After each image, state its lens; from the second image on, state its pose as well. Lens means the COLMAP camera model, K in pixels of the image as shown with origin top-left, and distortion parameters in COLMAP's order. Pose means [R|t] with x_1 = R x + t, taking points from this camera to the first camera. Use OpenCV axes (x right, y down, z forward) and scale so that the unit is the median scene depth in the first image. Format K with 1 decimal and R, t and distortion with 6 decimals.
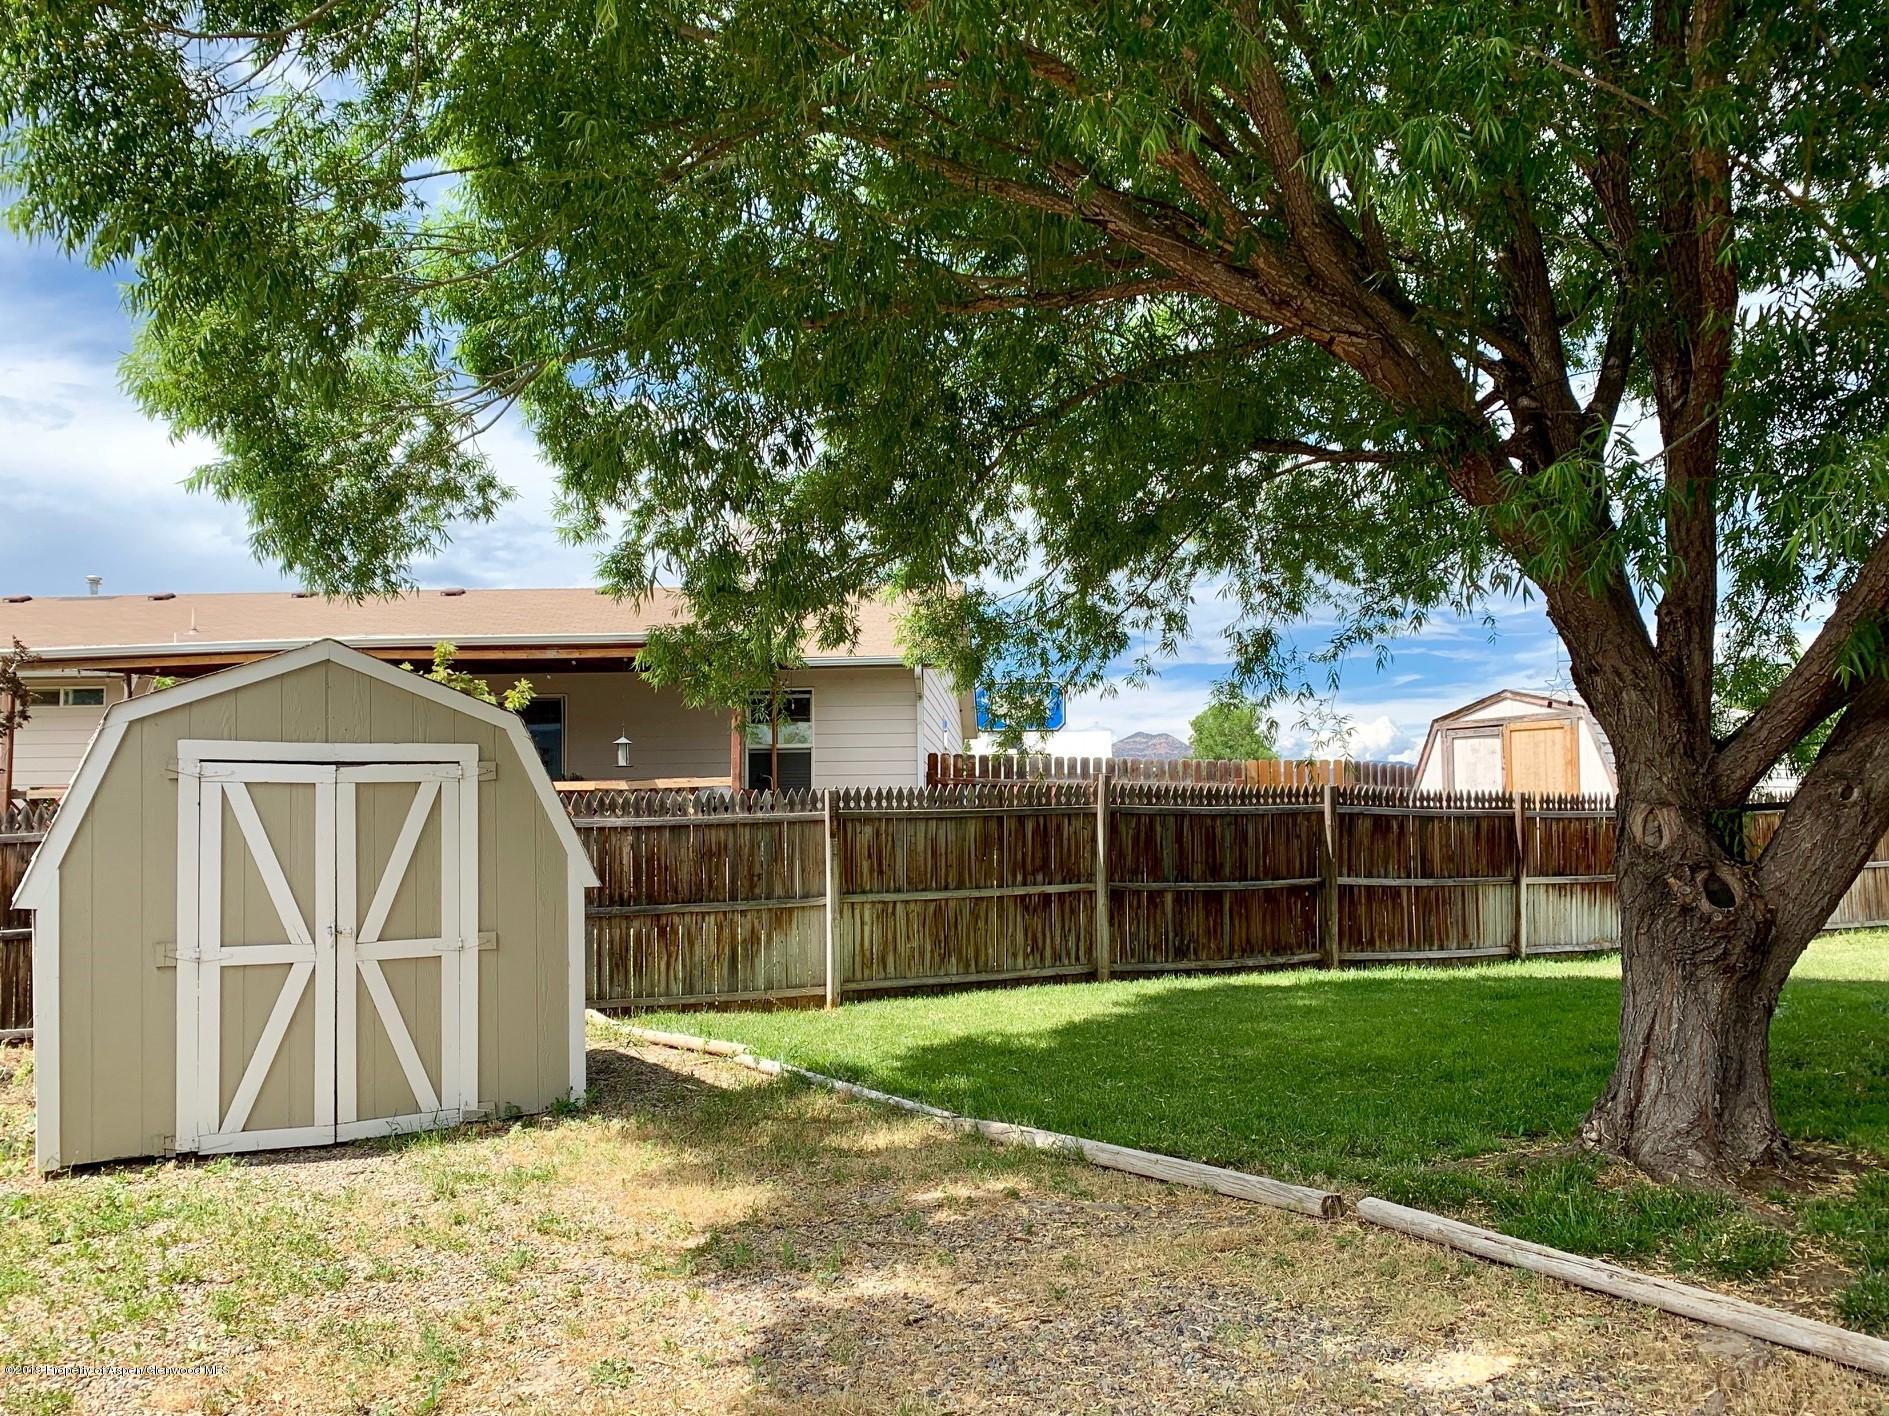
lens RADIAL K [[1439.1, 0, 946.4], [0, 1439.1, 713.1], [0, 0, 1]] dist [0.004304, 0.006845]
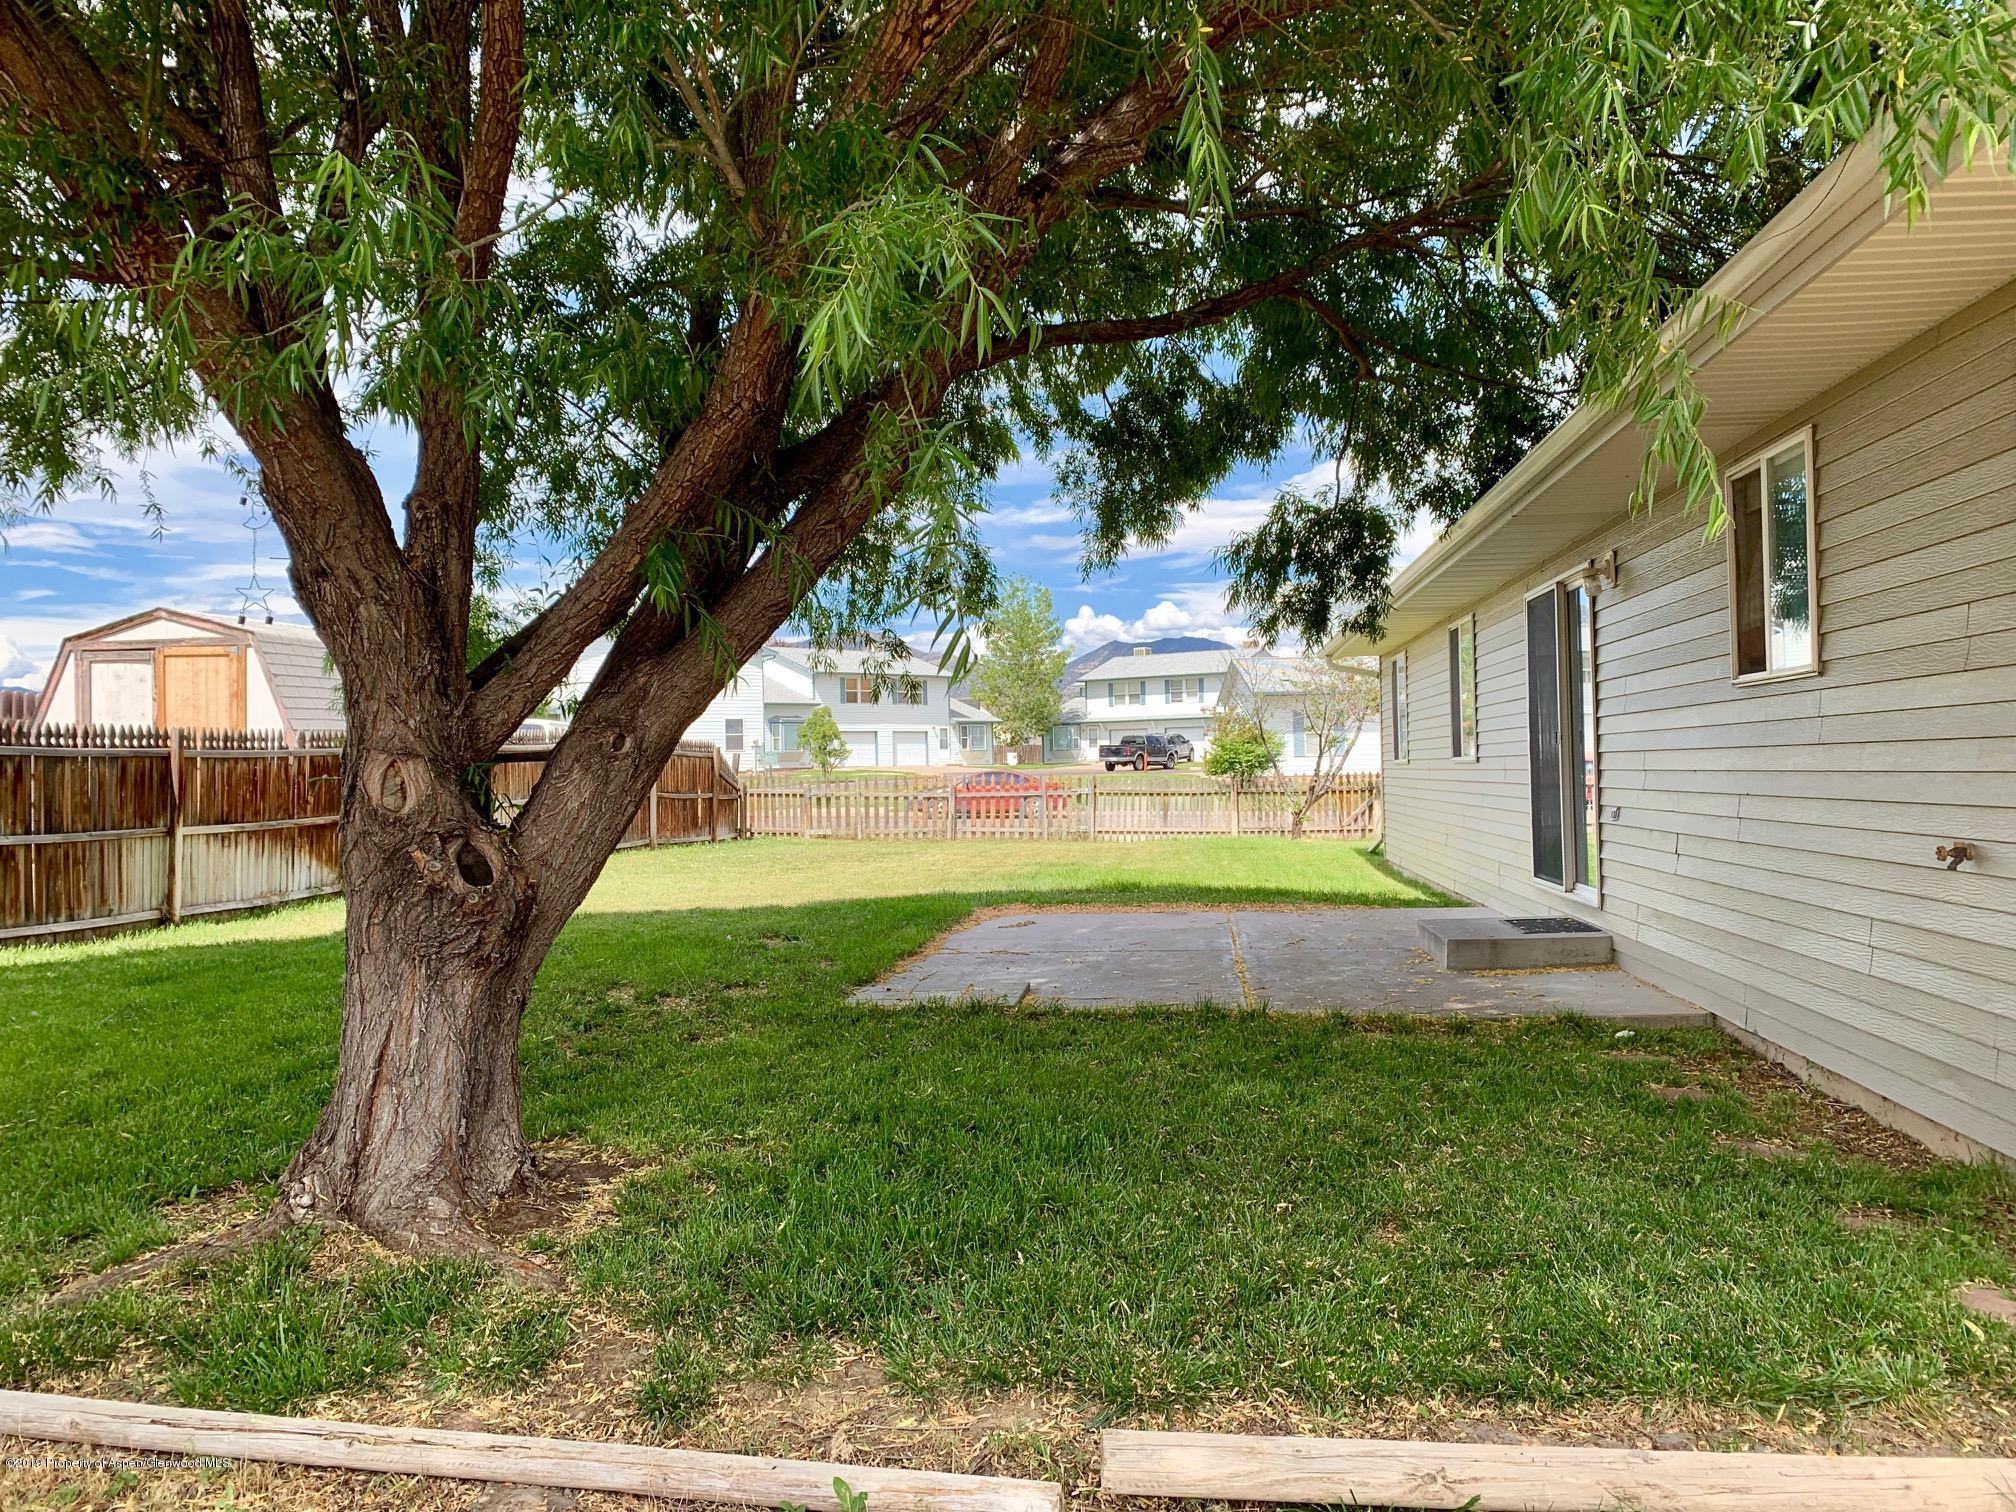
lens RADIAL K [[1535.9, 0, 1010.7], [0, 1535.9, 762.9], [0, 0, 1]] dist [0.004304, 0.006845]
pose [[0.638937, -0.003705, 0.769250, 0.069808], [-0.055849, 0.997126, 0.051191, 0.007213], [-0.767229, -0.075670, 0.636894, 0.225522]]
